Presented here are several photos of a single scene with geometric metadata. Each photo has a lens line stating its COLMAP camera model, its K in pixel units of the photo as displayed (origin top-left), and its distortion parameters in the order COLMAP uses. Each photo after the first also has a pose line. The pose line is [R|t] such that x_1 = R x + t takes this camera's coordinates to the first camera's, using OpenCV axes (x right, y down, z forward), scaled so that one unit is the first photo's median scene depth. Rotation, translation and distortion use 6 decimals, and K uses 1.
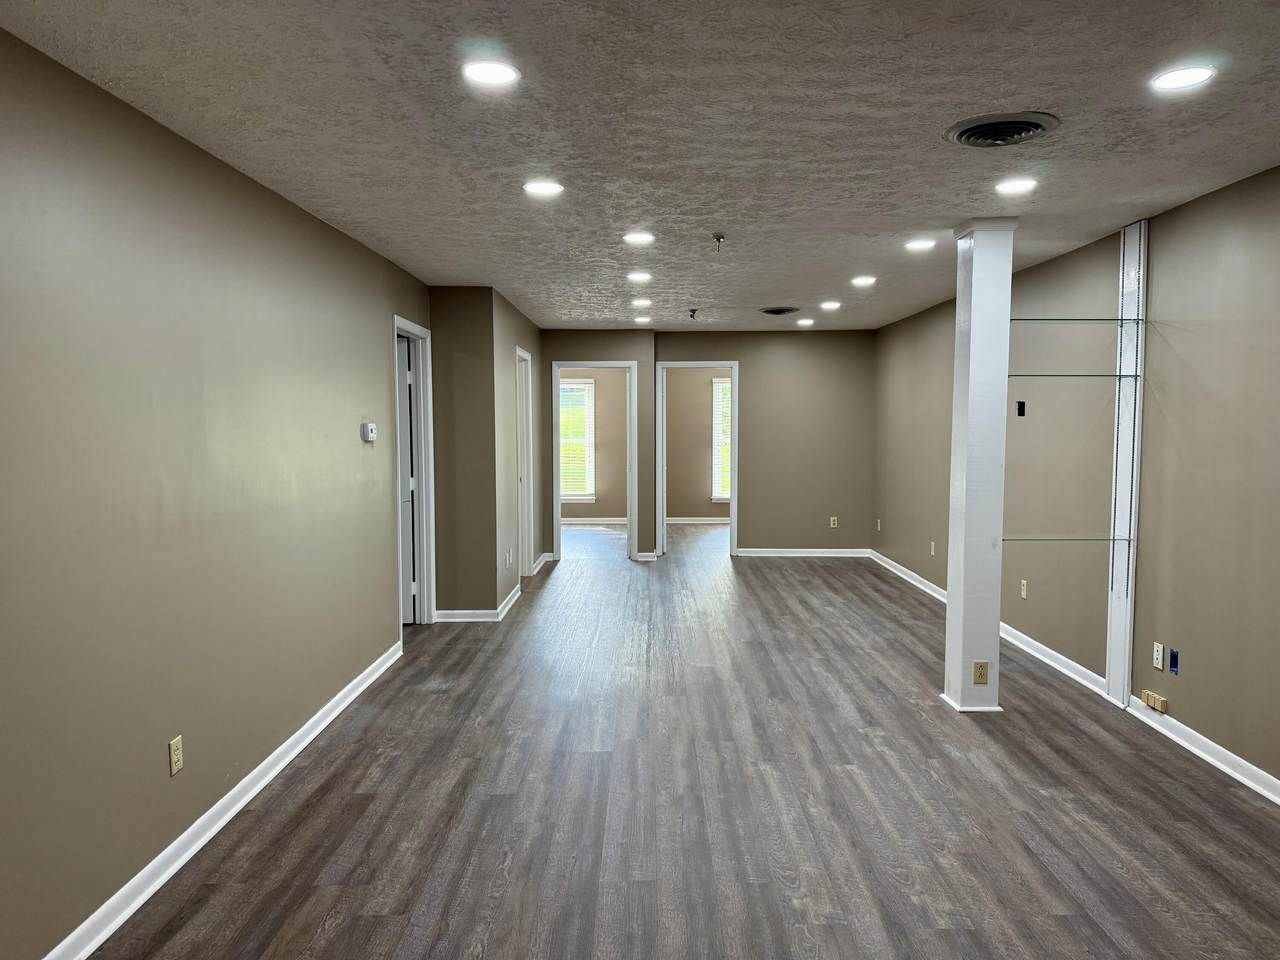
lens RADIAL K [[904.8, 0, 649.2], [0, 904.8, 474.7], [0, 0, 1]] dist [0.043453, -0.034016]
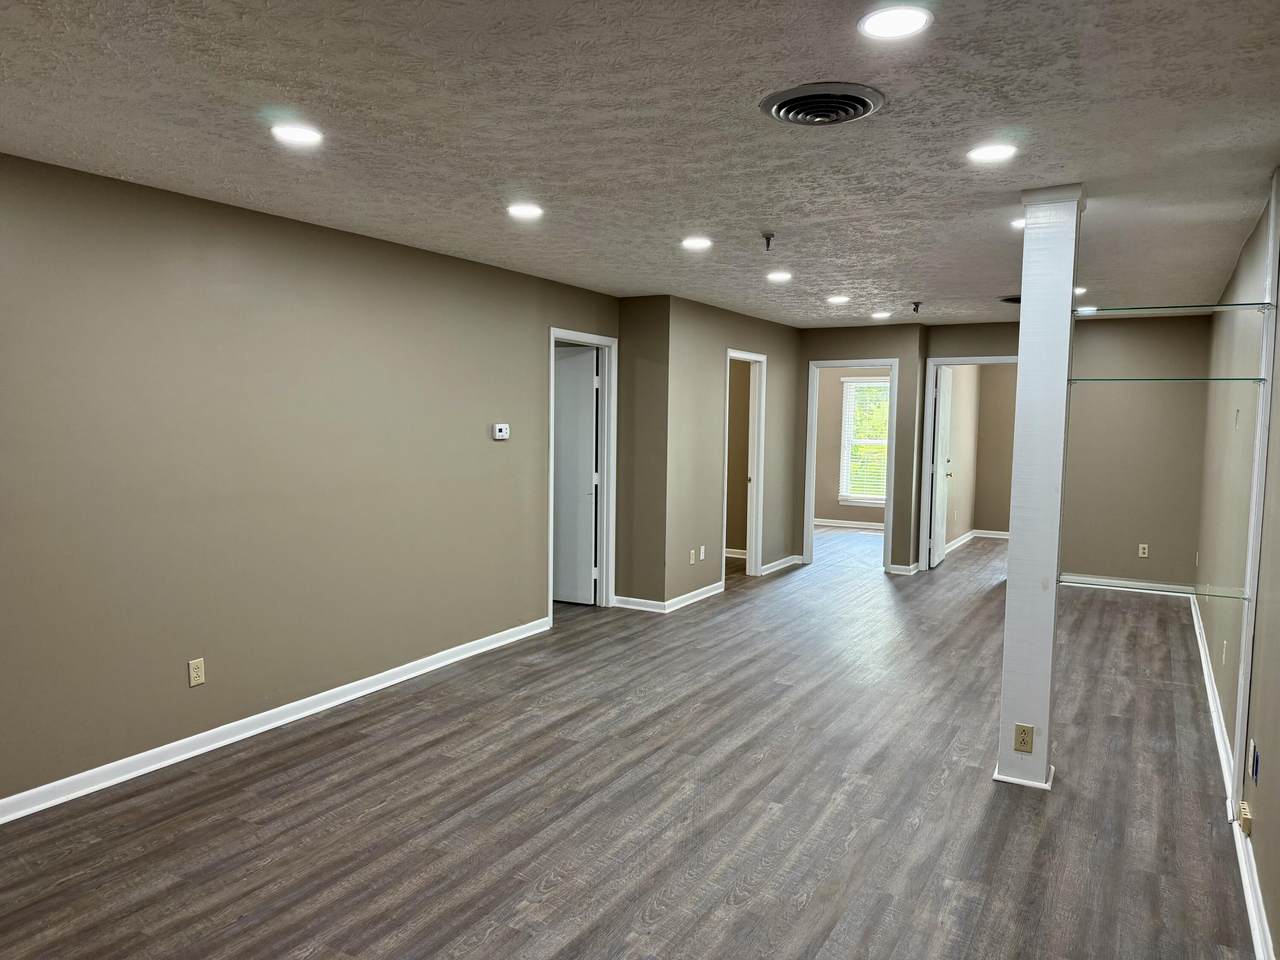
lens RADIAL K [[904.8, 0, 643.5], [0, 904.8, 482.7], [0, 0, 1]] dist [0.043453, -0.034016]
pose [[0.869267, 0.050333, -0.491773, 0.522637], [-0.042802, 0.998730, 0.026563, -0.025745], [0.492486, -0.002041, 0.870318, 0.120995]]
